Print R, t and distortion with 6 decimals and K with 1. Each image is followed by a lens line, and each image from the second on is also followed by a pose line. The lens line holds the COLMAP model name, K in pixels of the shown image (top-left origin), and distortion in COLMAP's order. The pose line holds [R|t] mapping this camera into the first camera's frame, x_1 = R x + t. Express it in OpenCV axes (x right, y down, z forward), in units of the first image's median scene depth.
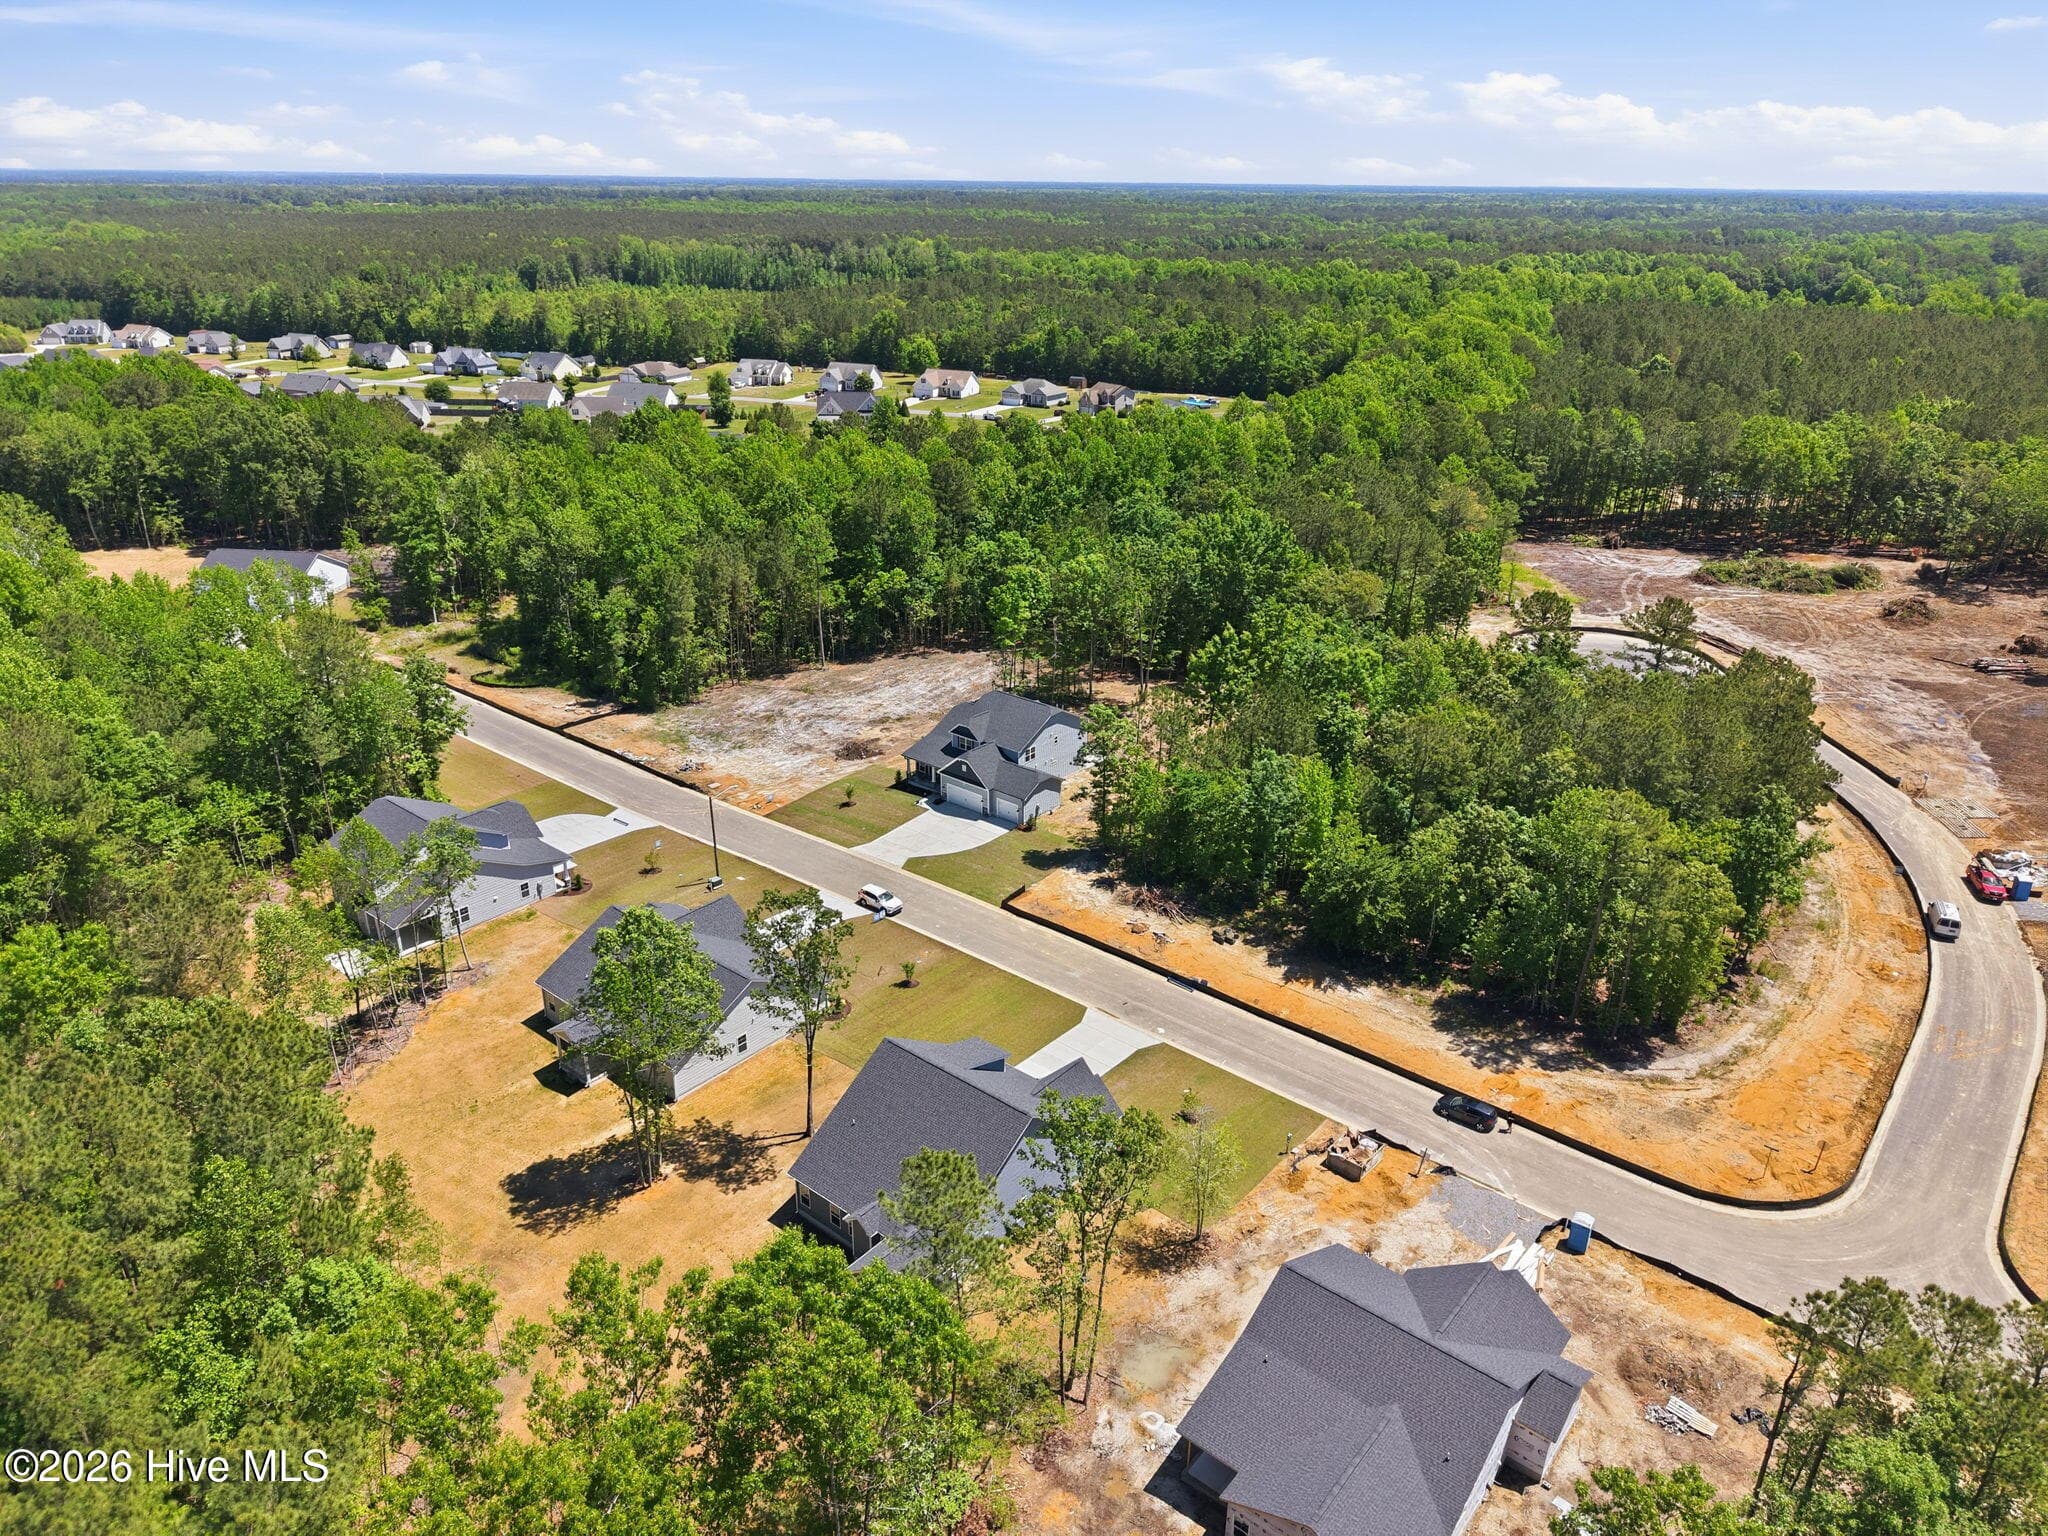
lens RADIAL K [[1383.4, 0, 1025.4], [0, 1383.4, 768.8], [0, 0, 1]] dist [0.049841, -0.060587]
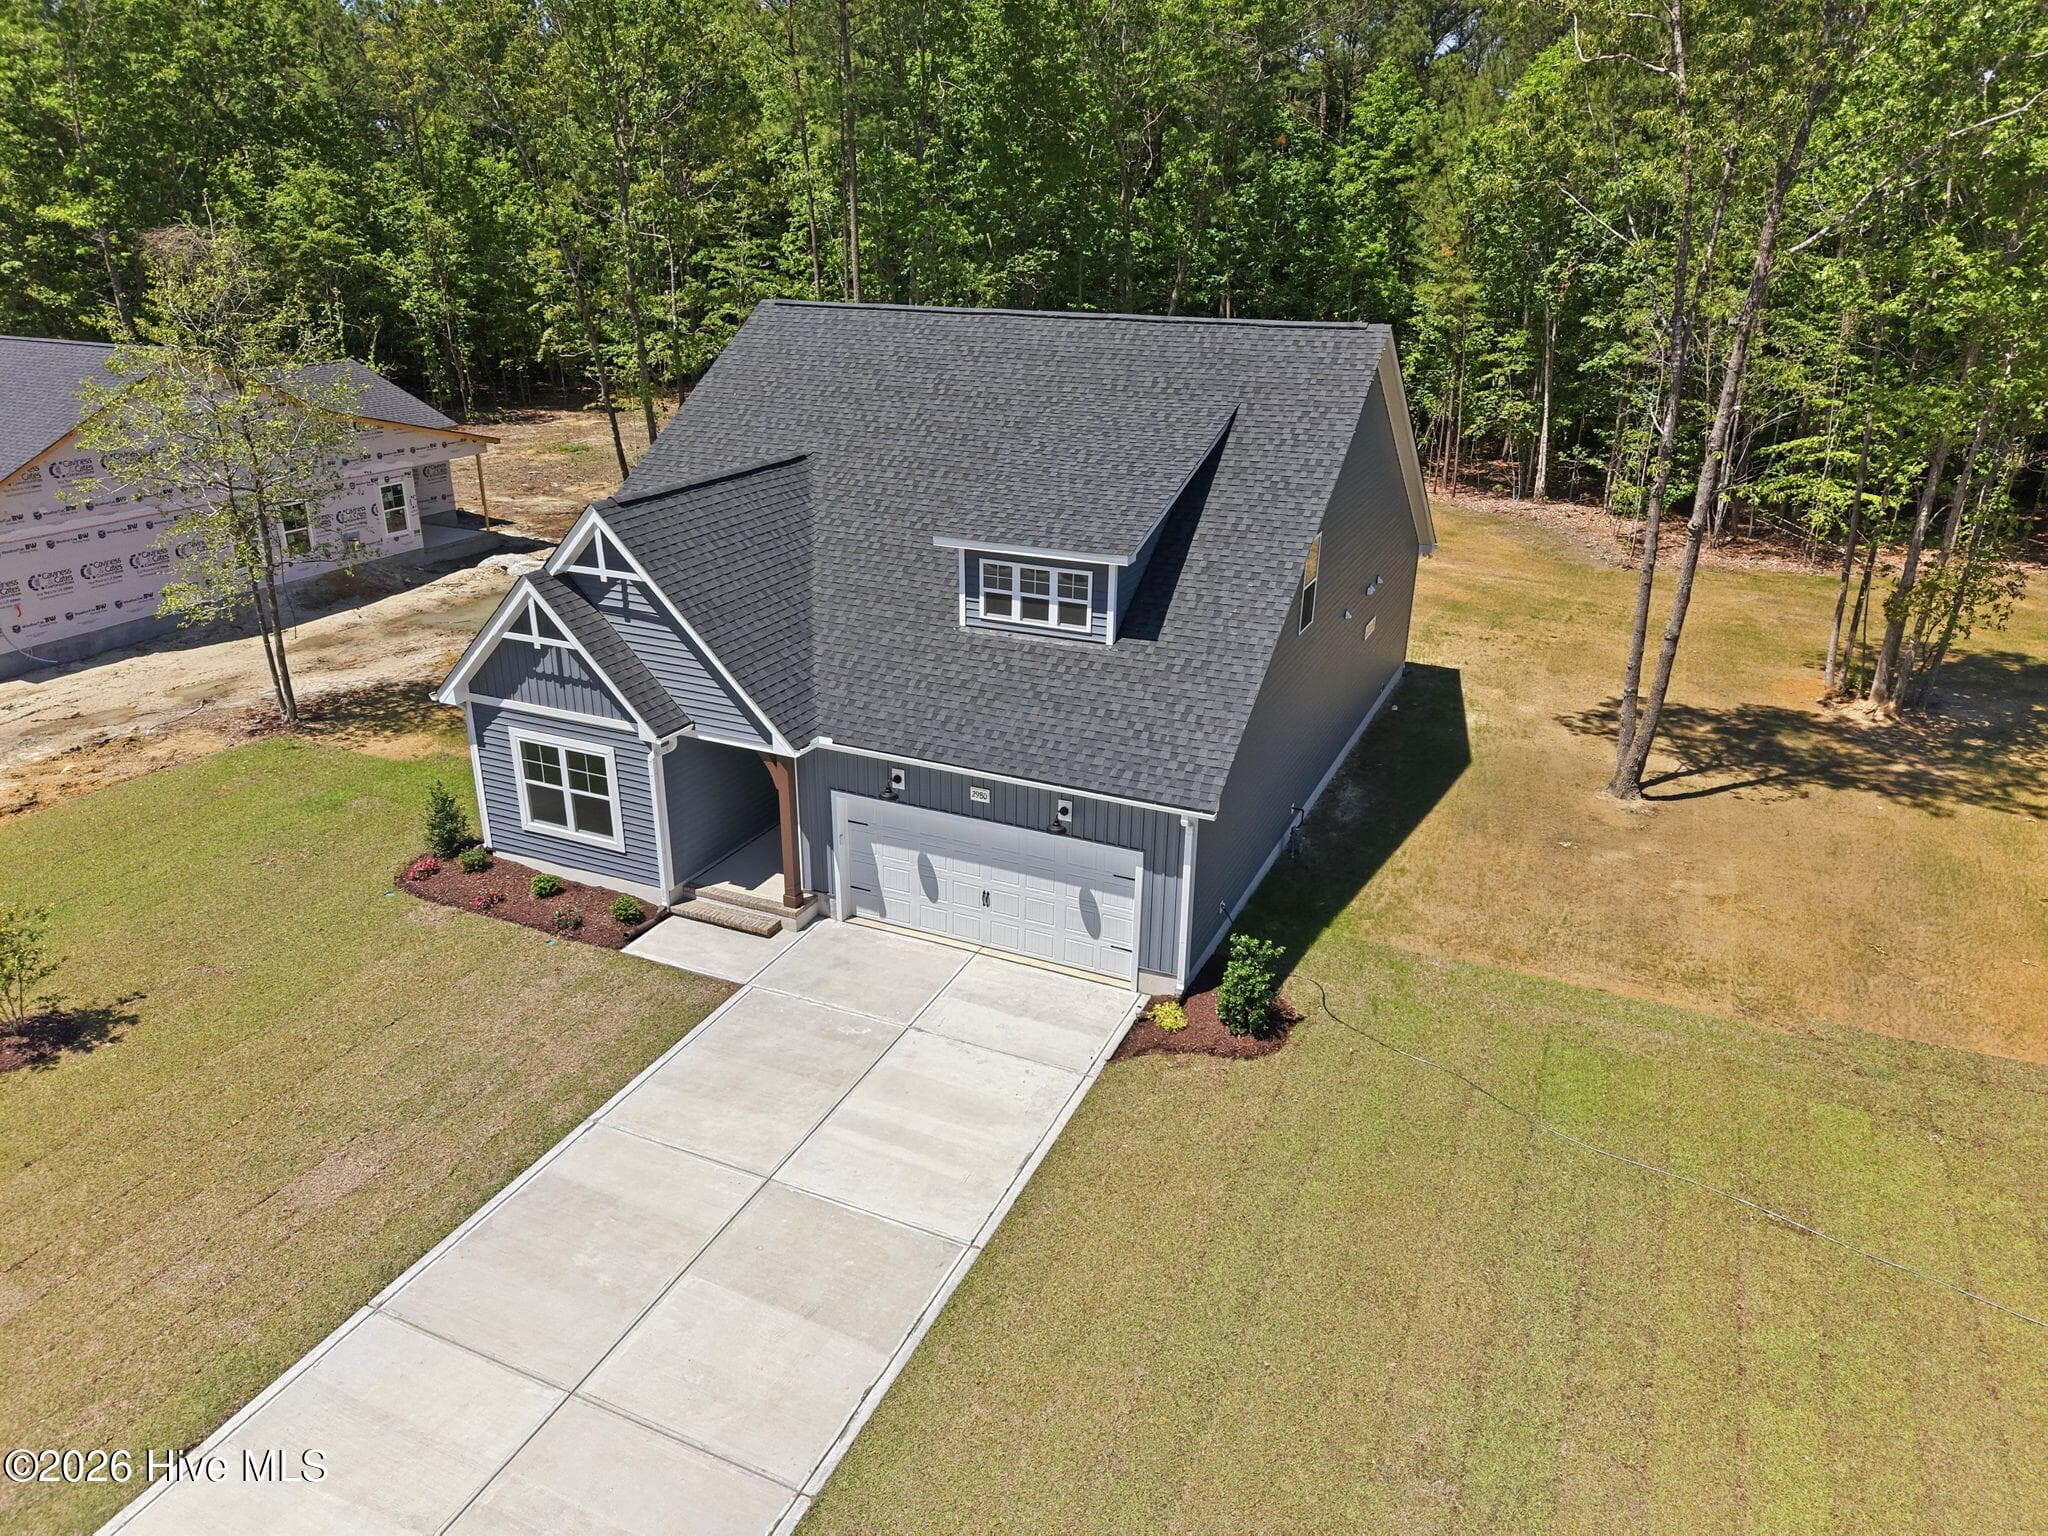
lens RADIAL K [[1369.7, 0, 1023.7], [0, 1369.7, 774.4], [0, 0, 1]] dist [0.004415, -0.000764]
pose [[-0.965449, 0.079219, -0.248261, 0.026529], [-0.120930, 0.707690, 0.696097, 0.069325], [0.230836, 0.702068, -0.673658, 0.986102]]
